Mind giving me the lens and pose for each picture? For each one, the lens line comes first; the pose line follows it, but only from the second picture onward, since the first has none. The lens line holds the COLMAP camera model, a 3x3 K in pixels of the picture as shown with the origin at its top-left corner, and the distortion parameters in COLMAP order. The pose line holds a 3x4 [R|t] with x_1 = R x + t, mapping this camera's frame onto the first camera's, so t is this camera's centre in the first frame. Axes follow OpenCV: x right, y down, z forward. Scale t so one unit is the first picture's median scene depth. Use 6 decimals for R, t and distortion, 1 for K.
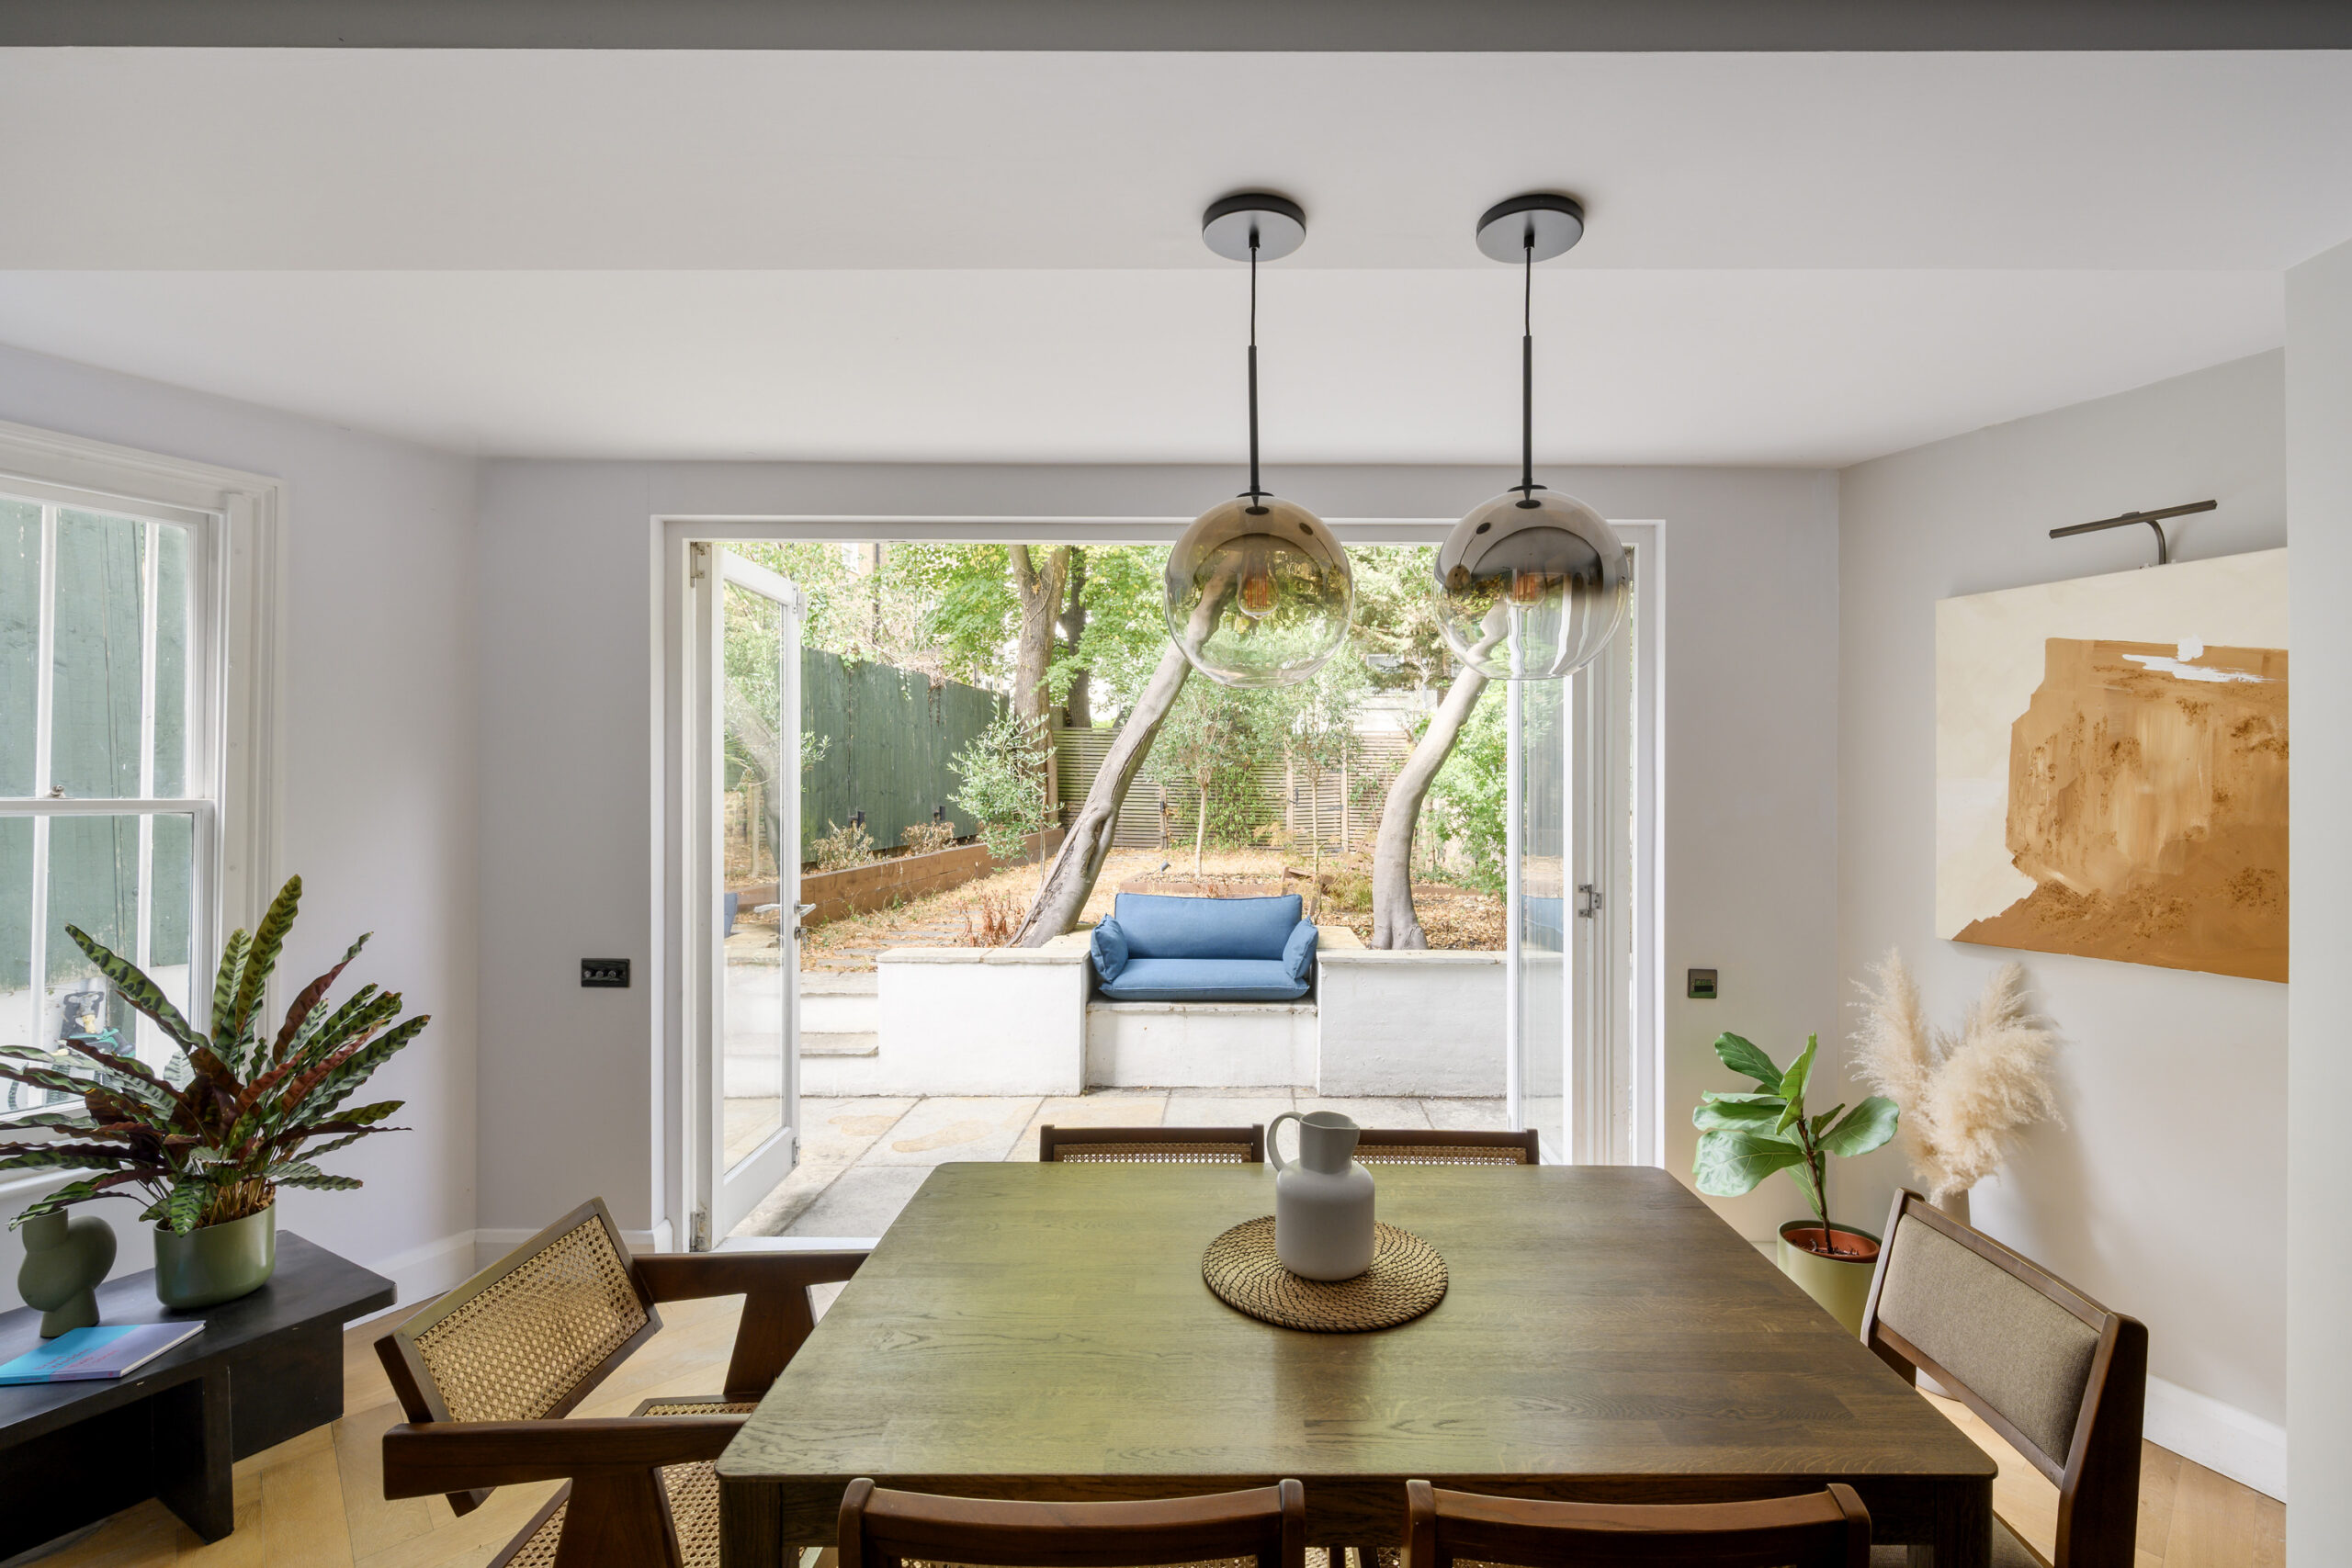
lens RADIAL K [[1046.2, 0, 1226.9], [0, 1046.2, 775.6], [0, 0, 1]] dist [-0.002726, 0.001804]
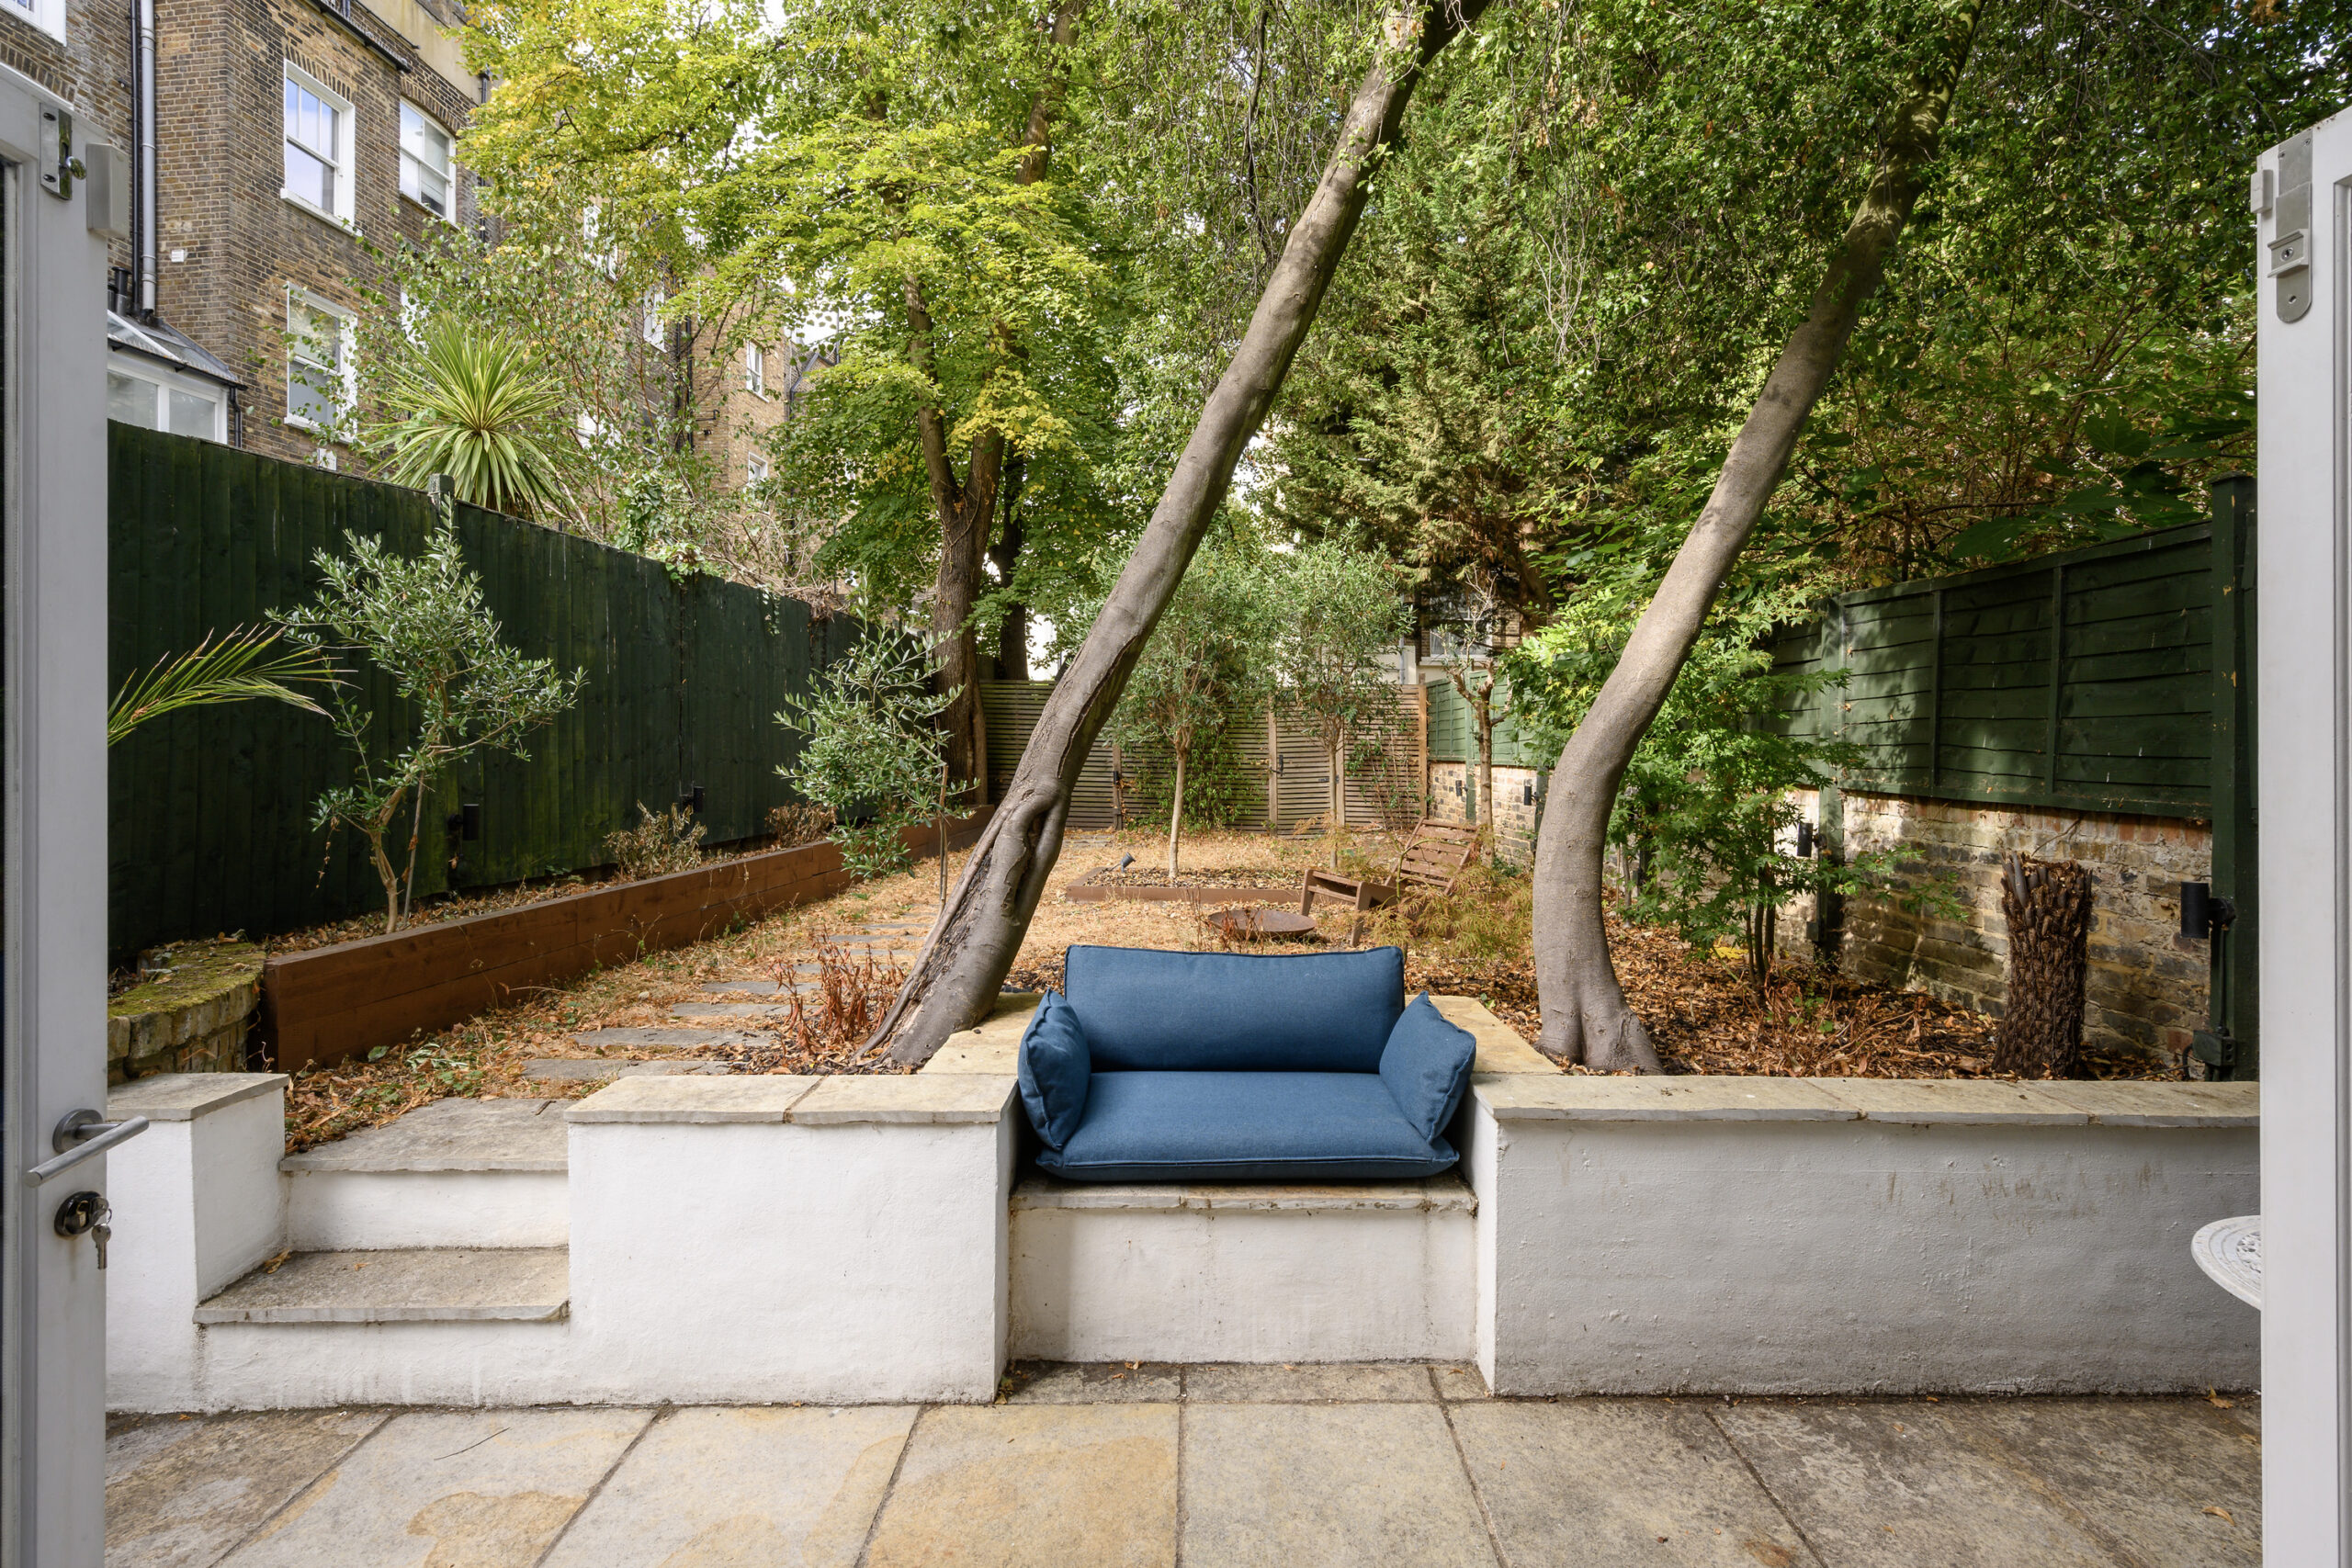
lens RADIAL K [[1046.2, 0, 1188.2], [0, 1046.2, 737.6], [0, 0, 1]] dist [-0.002726, 0.001804]
pose [[0.999766, 0.000795, 0.021595, -0.061319], [-0.000731, 0.999995, -0.003001, 0.004520], [-0.021597, 0.002984, 0.999762, 0.506215]]
